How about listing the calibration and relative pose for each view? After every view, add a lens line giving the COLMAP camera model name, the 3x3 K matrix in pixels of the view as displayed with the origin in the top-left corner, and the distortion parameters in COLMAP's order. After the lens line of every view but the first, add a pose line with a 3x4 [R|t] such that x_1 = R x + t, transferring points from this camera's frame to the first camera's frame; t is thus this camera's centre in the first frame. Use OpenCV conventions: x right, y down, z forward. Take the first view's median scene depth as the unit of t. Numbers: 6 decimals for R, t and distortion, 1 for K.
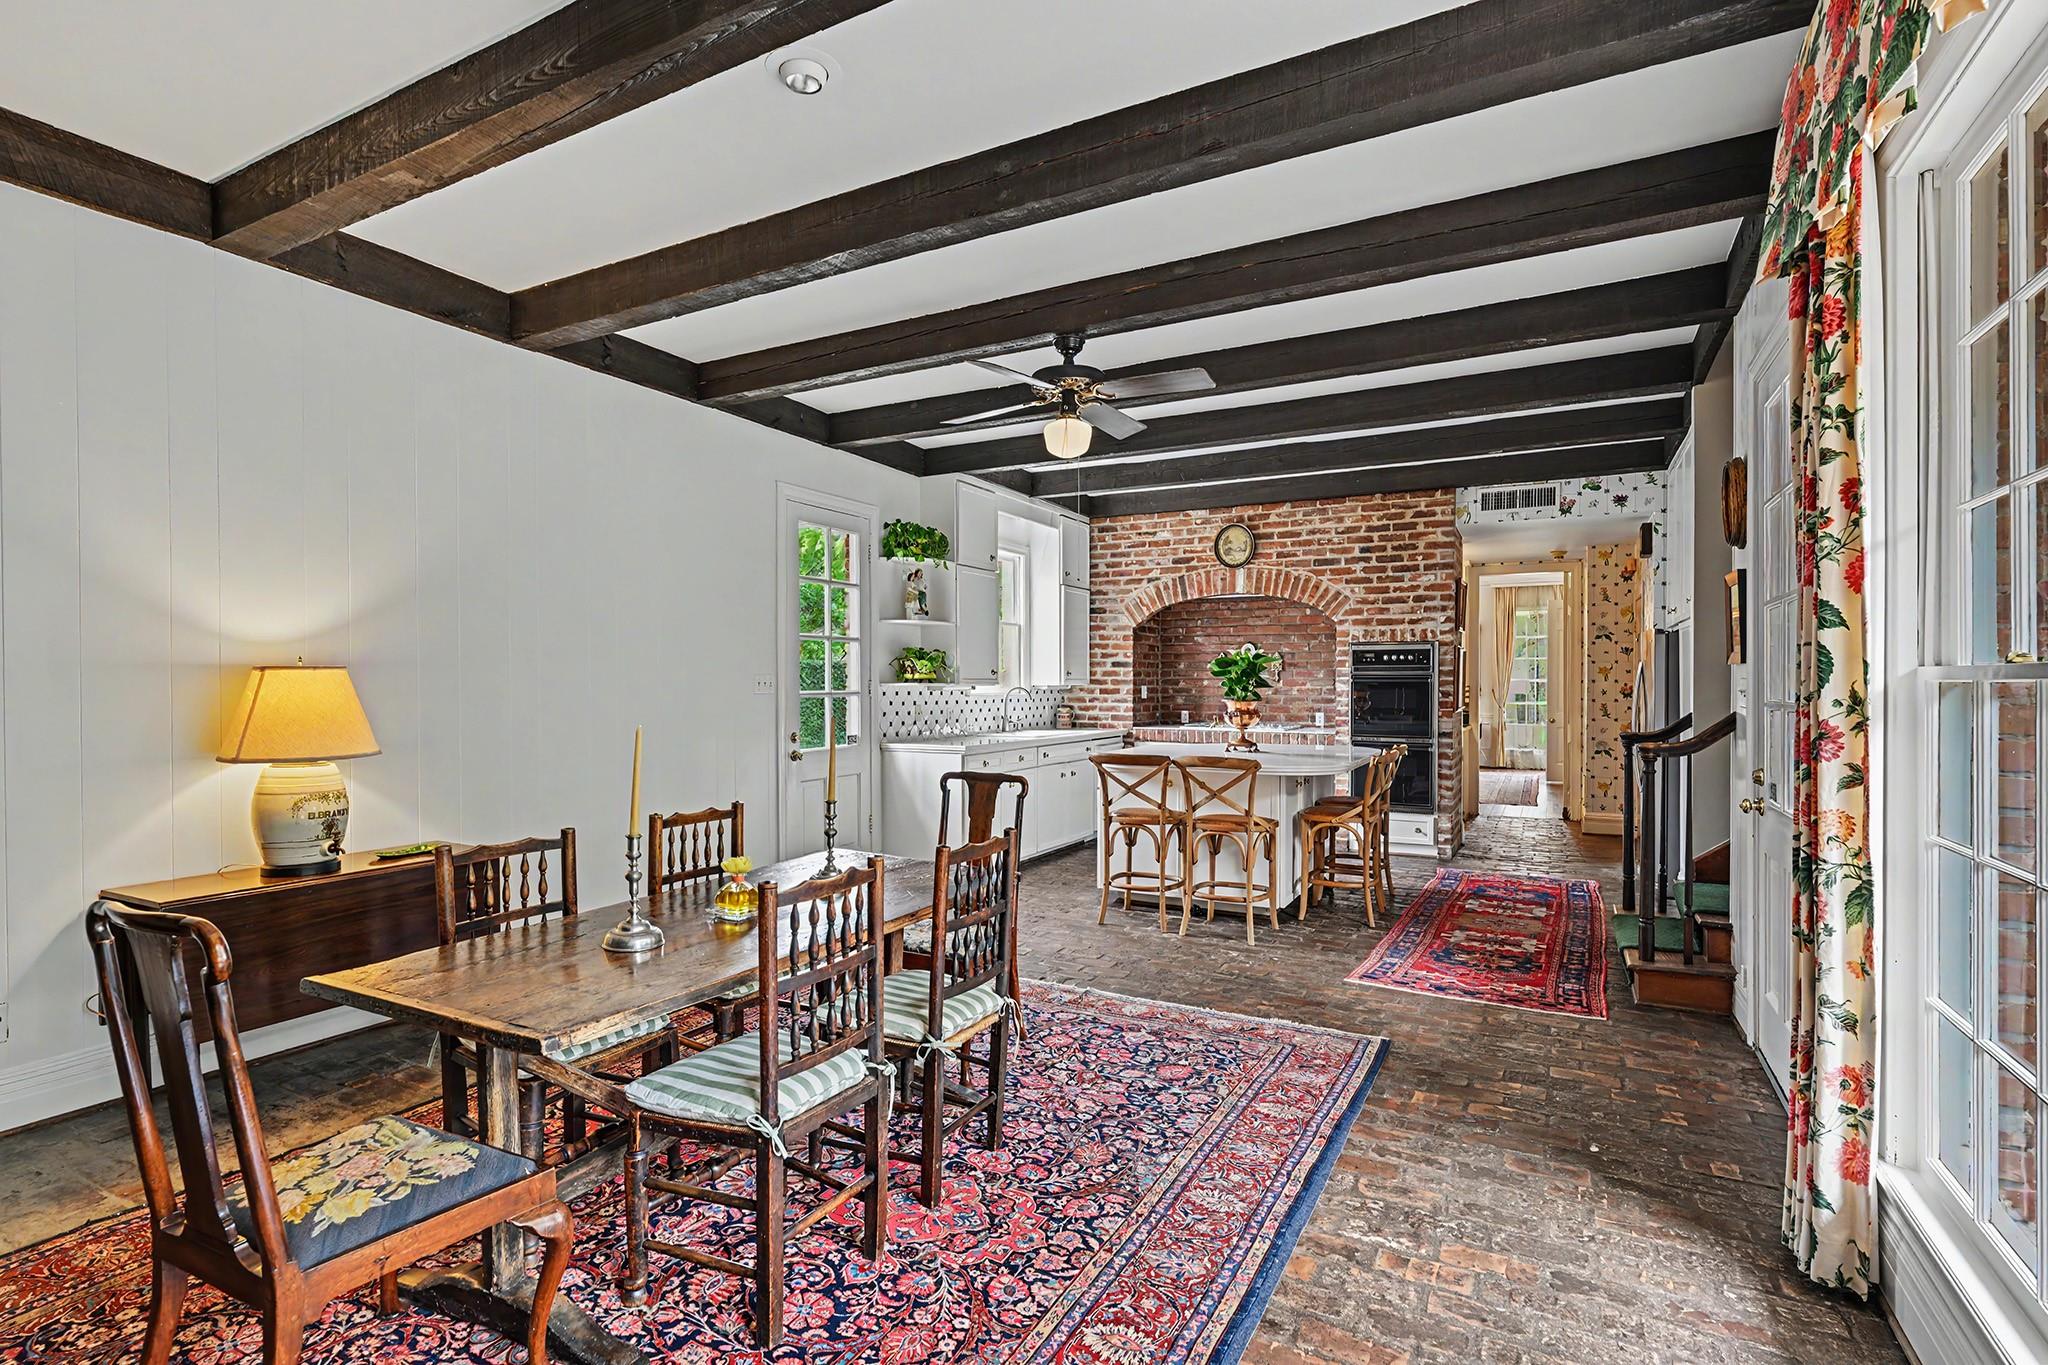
lens RADIAL K [[988.1, 0, 1017.0], [0, 988.1, 690.8], [0, 0, 1]] dist [-0.002268, -0.000272]
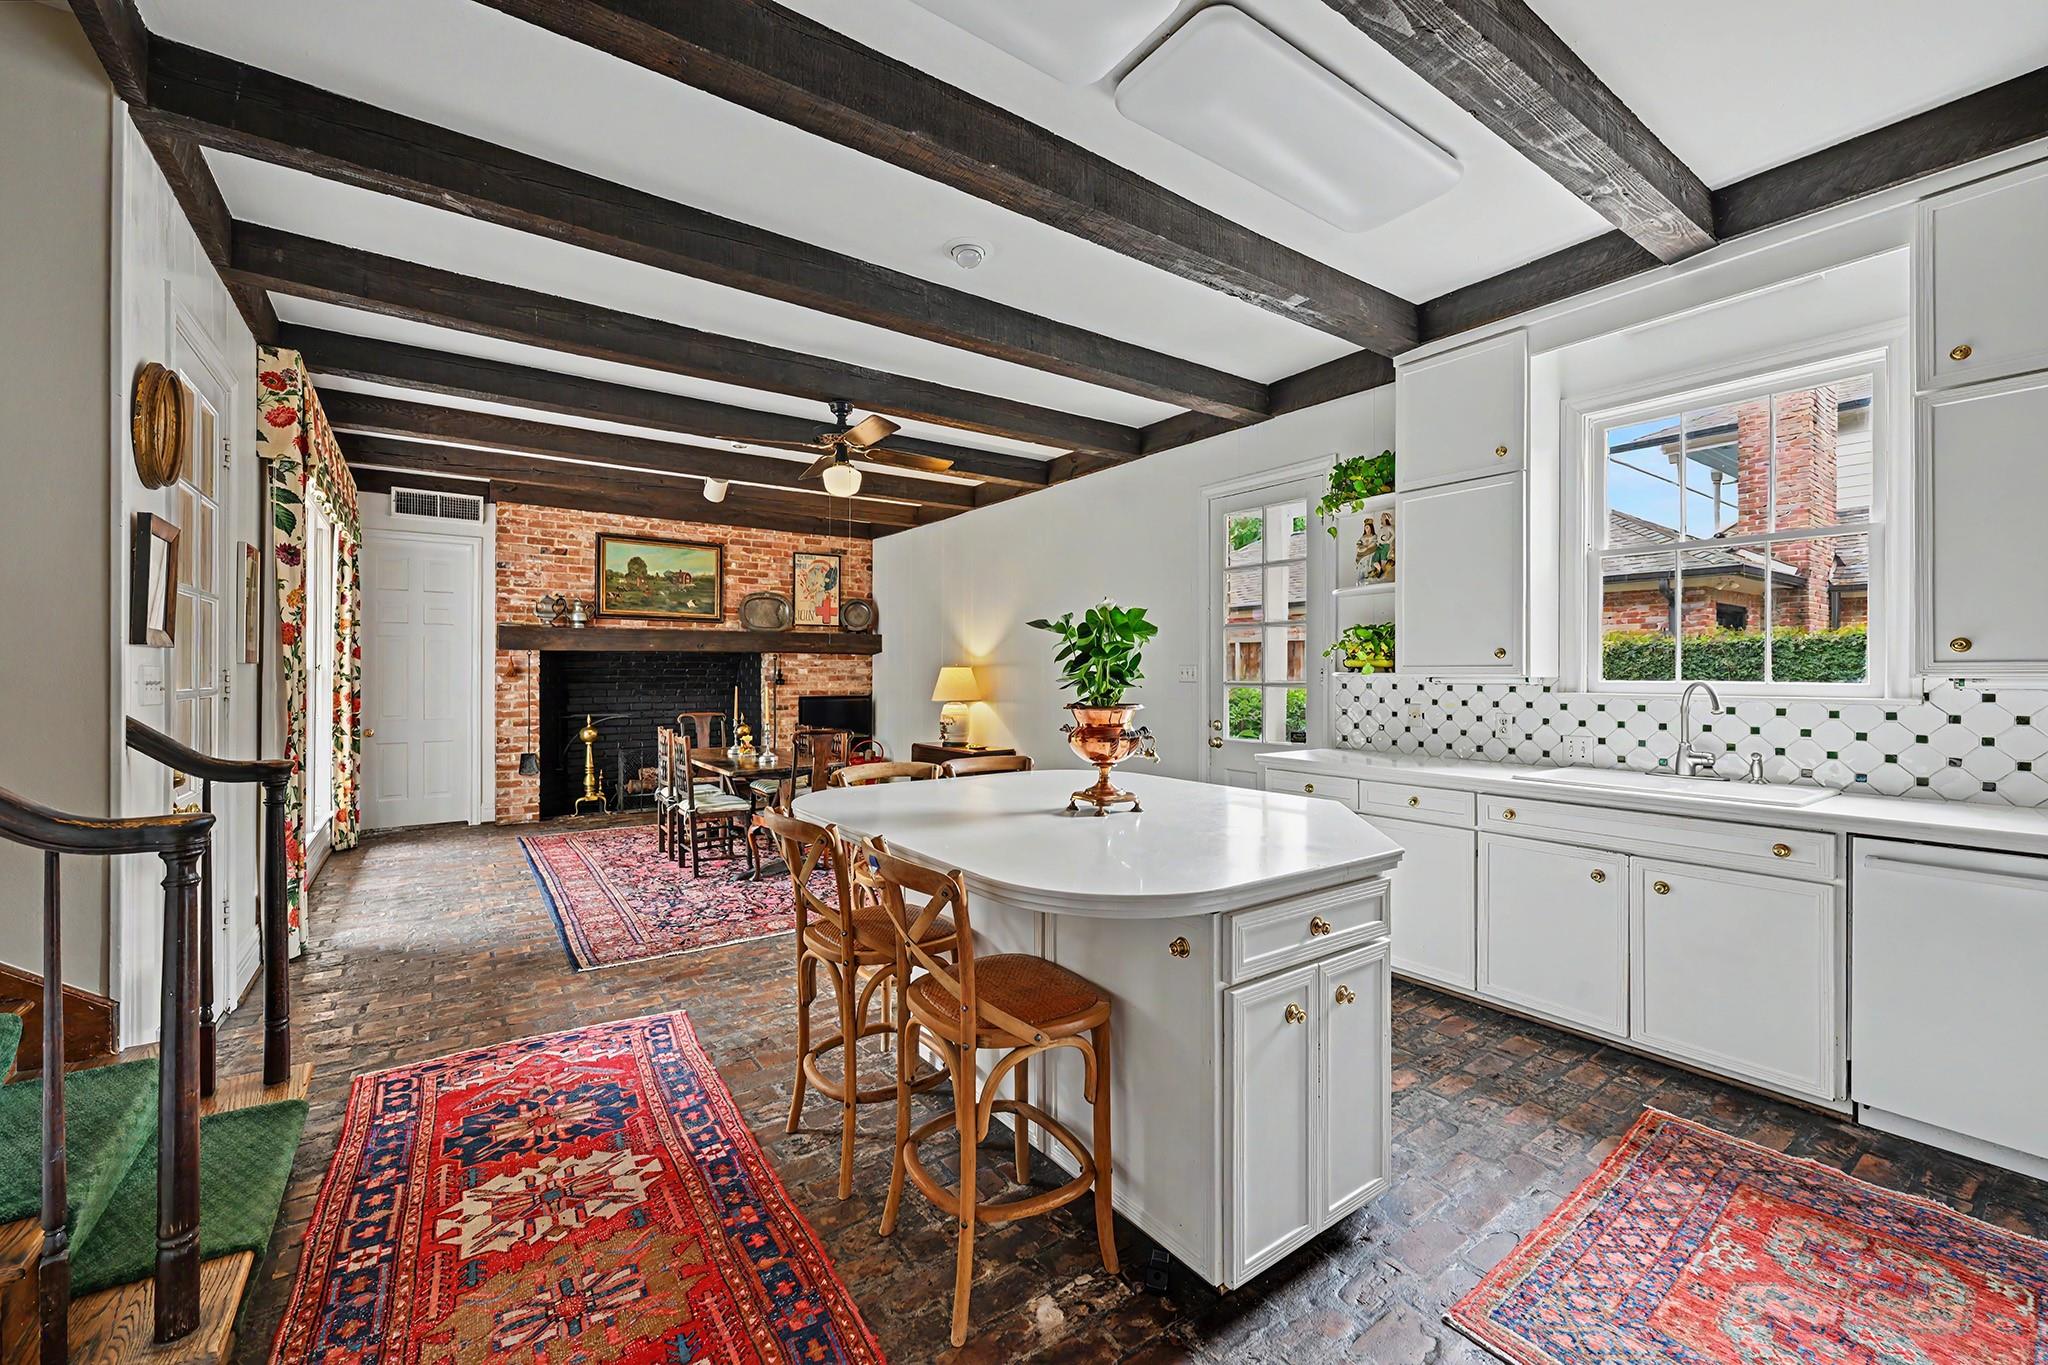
lens RADIAL K [[811.2, 0, 1009.8], [0, 811.2, 672.8], [0, 0, 1]] dist [-0.000521, 0.000631]
pose [[-0.442325, -0.000099, -0.896855, 0.485959], [-0.006546, 0.999974, 0.003118, -0.006714], [0.896831, 0.007250, -0.442314, 0.901136]]
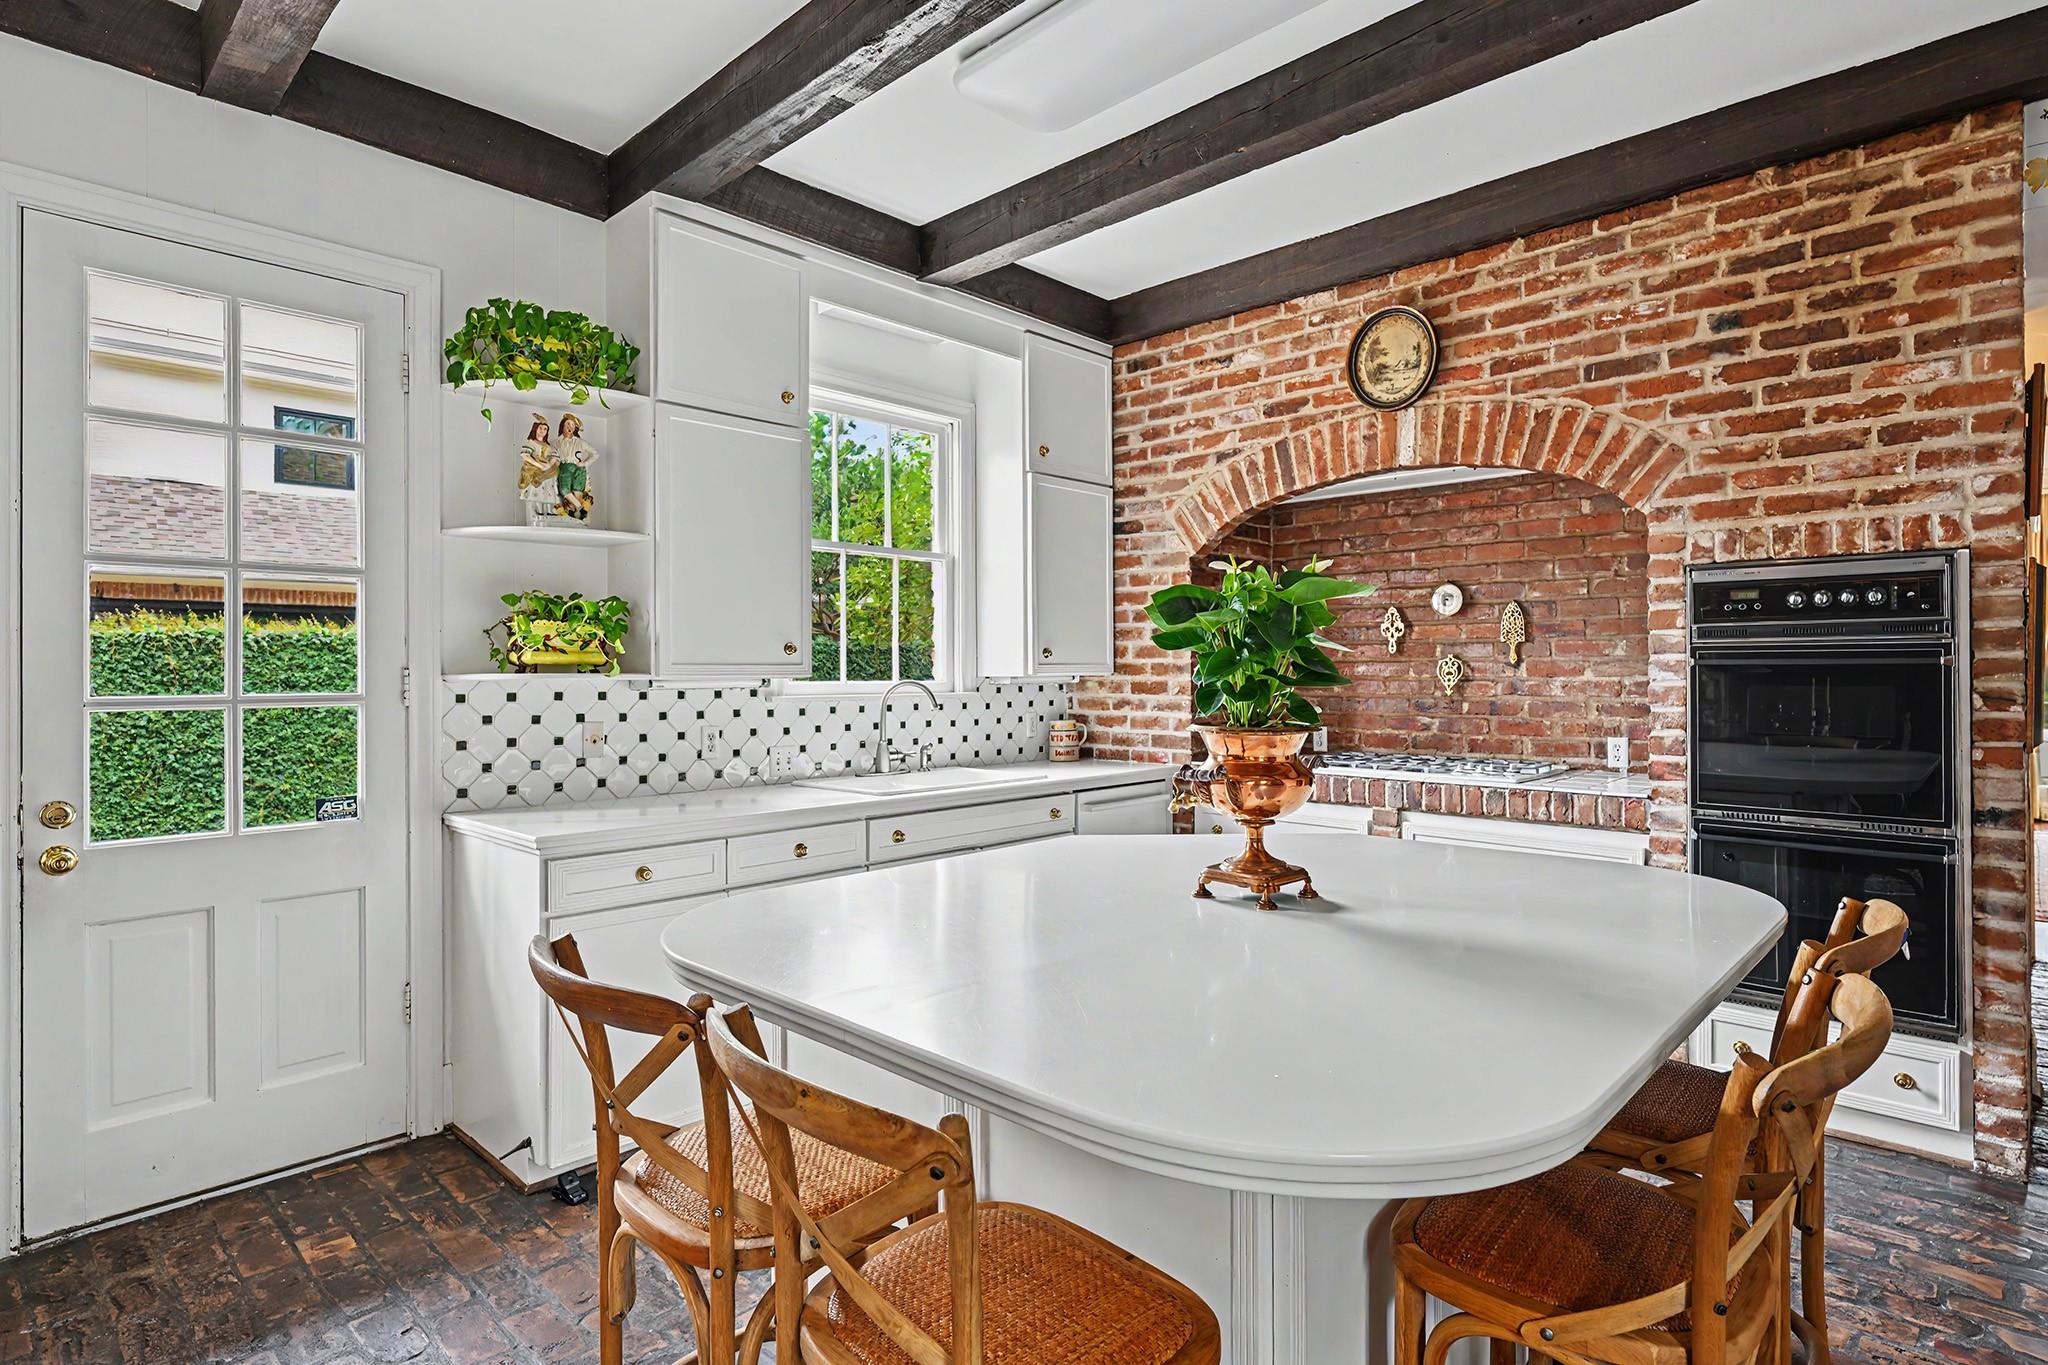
lens RADIAL K [[1049.5, 0, 1024.8], [0, 1049.5, 666.4], [0, 0, 1]] dist [-0.000816, -0.000272]
pose [[0.964798, -0.005334, -0.262939, 0.194393], [0.001949, 0.999912, -0.013131, -0.003823], [0.262986, 0.012157, 0.964723, 0.534665]]
